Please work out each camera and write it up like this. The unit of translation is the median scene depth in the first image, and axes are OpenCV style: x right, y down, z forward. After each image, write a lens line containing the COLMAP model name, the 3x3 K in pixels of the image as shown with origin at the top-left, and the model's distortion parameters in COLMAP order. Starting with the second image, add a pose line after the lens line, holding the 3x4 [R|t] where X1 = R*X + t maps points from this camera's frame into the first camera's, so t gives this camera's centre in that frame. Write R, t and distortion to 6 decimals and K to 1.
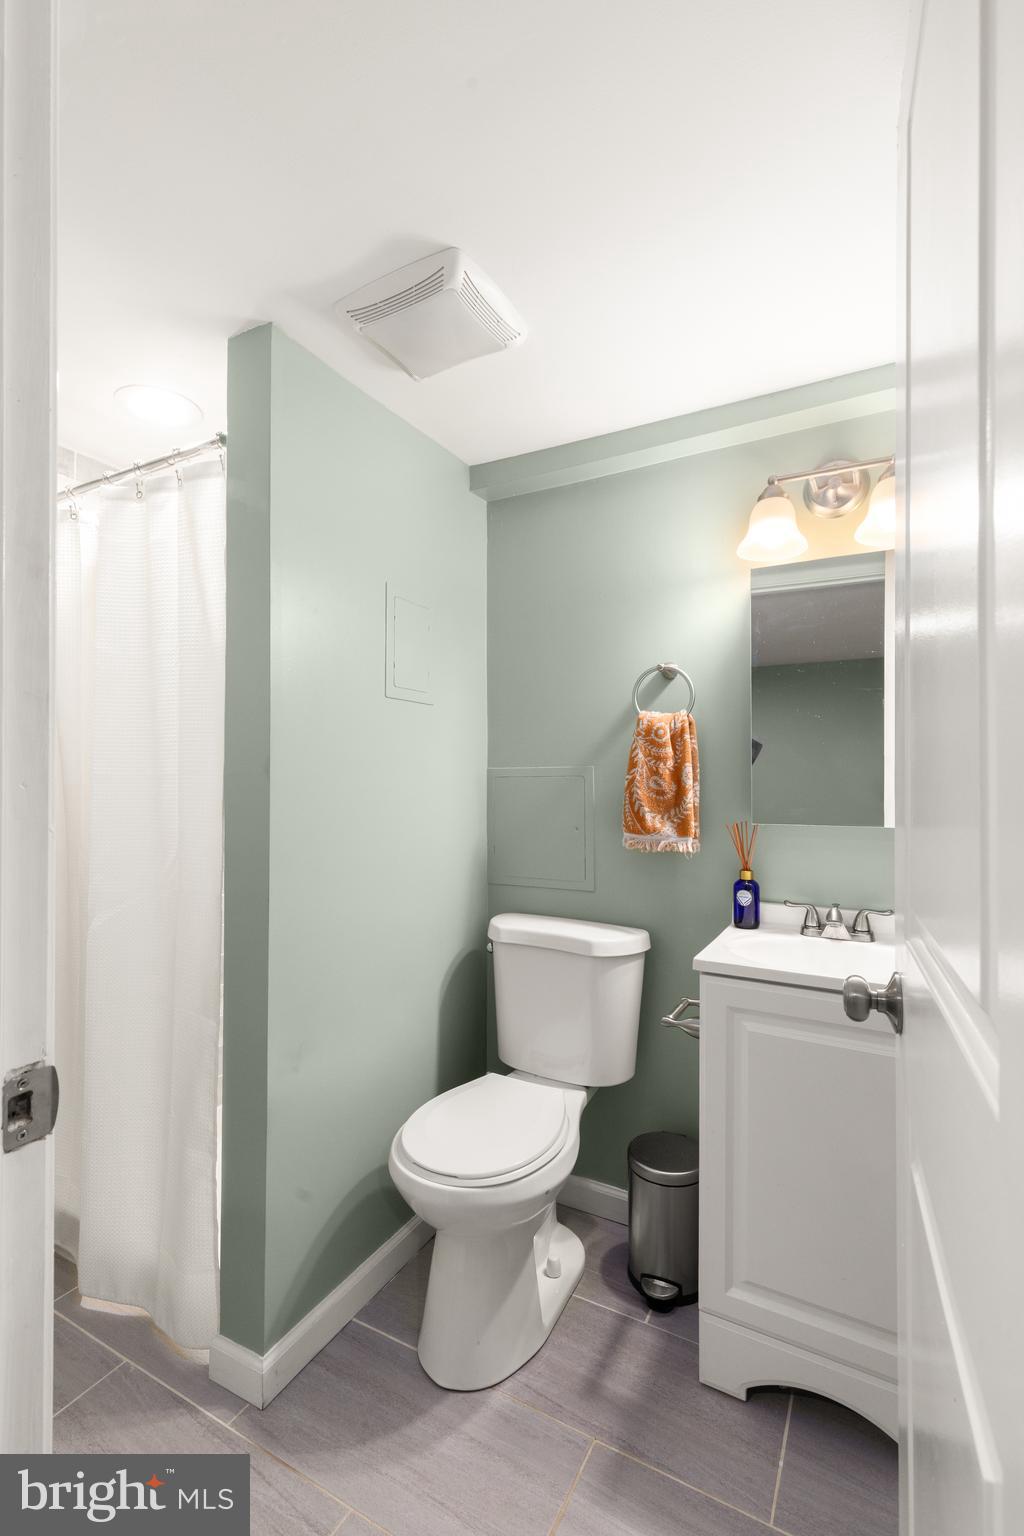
lens RADIAL K [[694.0, 0, 519.3], [0, 694.0, 770.7], [0, 0, 1]] dist [0.005051, -0.002759]
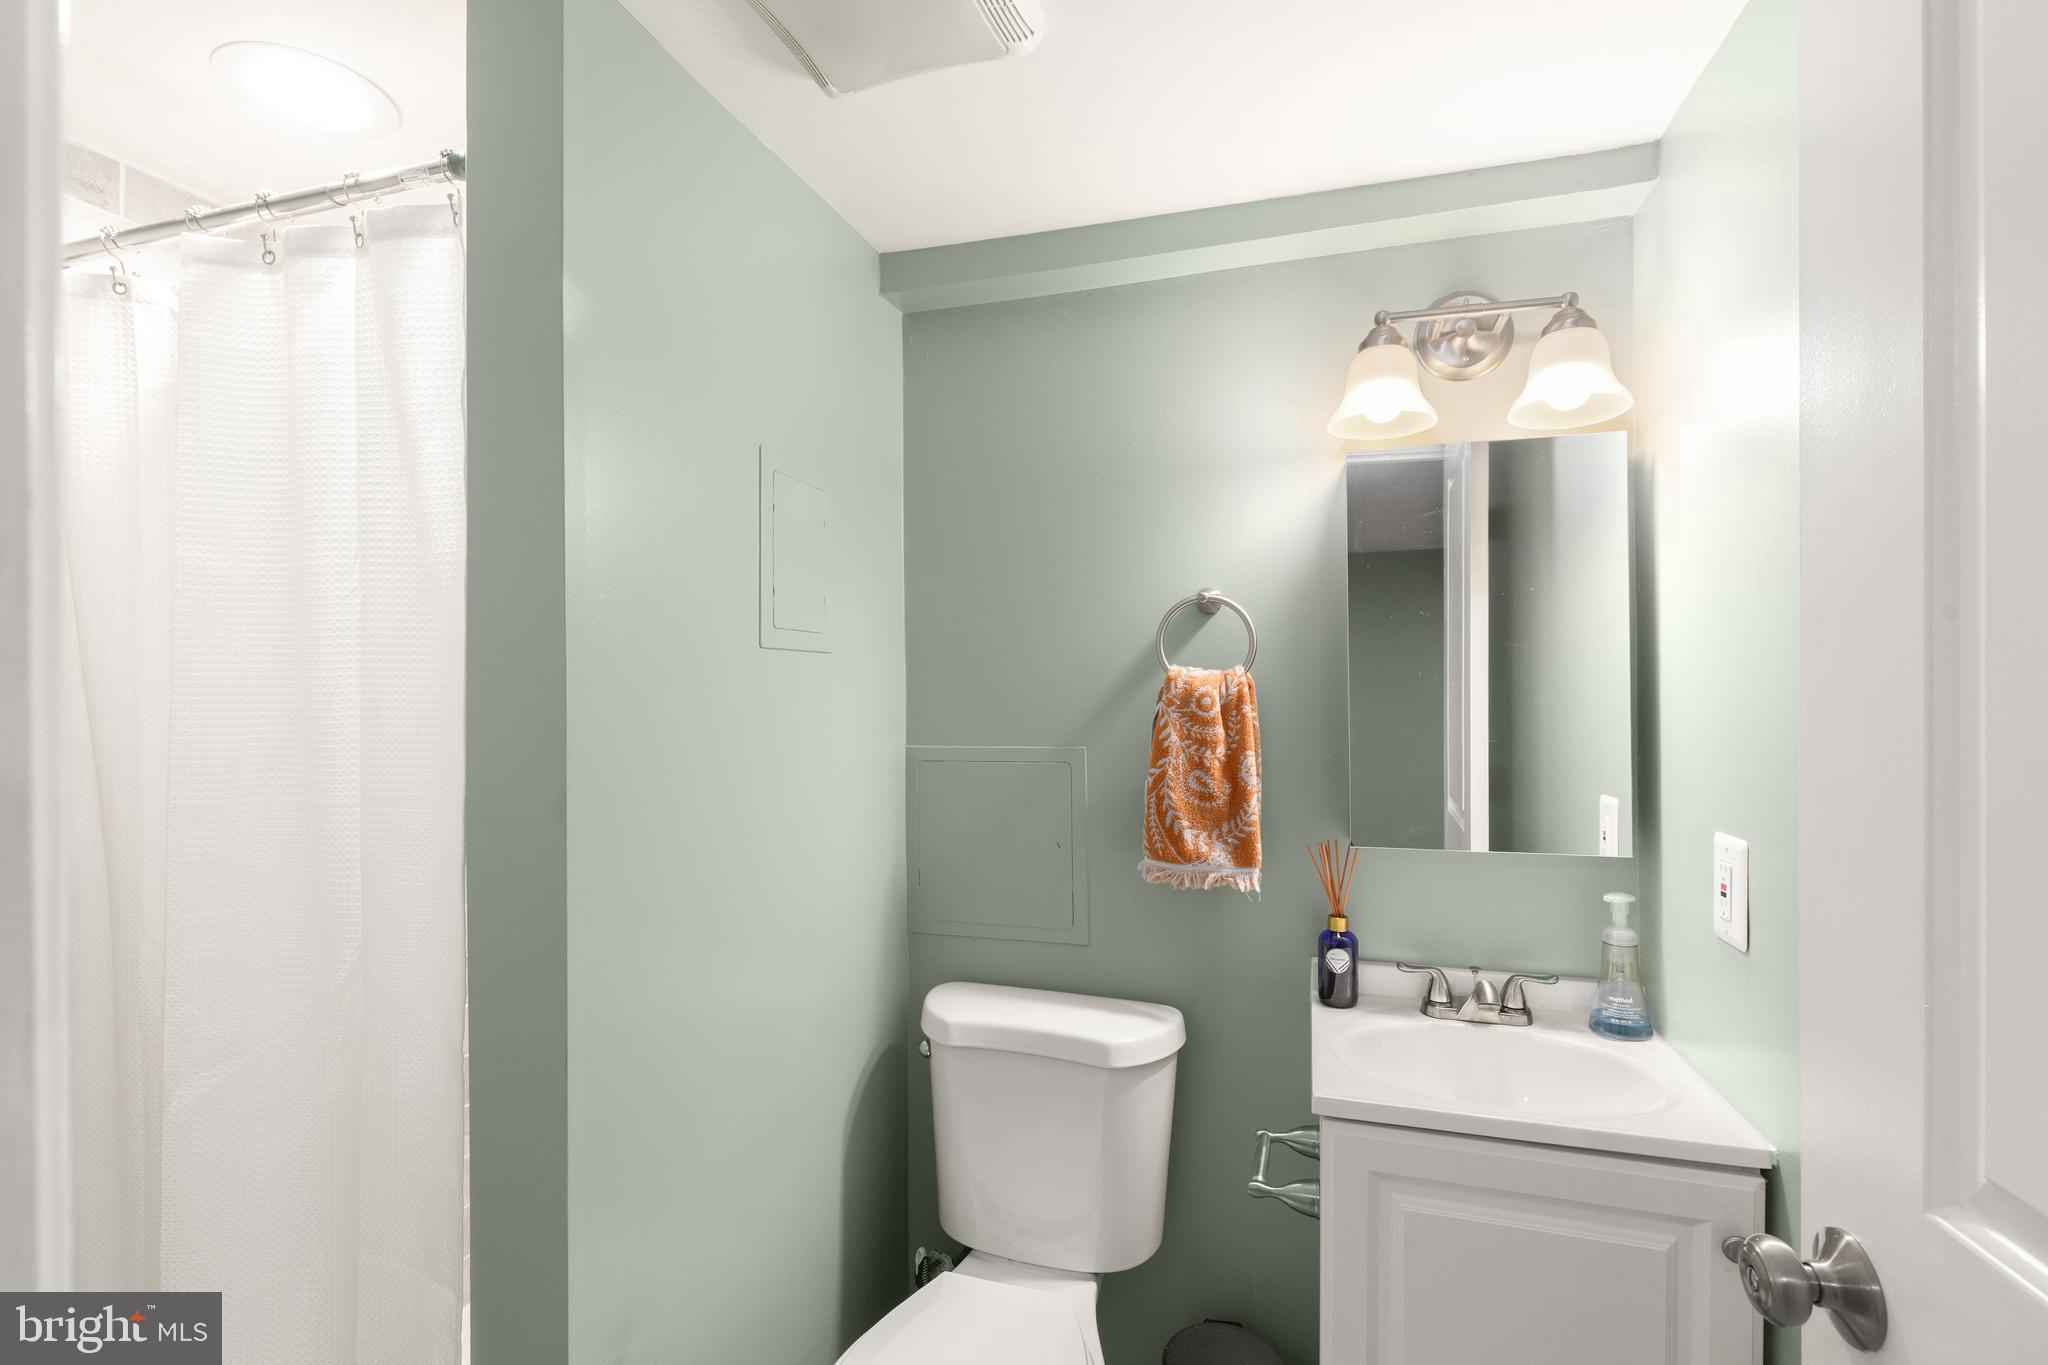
lens RADIAL K [[925.3, 0, 1019.2], [0, 925.3, 675.8], [0, 0, 1]] dist [0.005051, -0.002759]
pose [[0.980277, -0.004217, 0.197582, -0.135800], [0.002384, 0.999952, 0.009511, -0.090172], [-0.197613, -0.008852, 0.980240, 0.209774]]
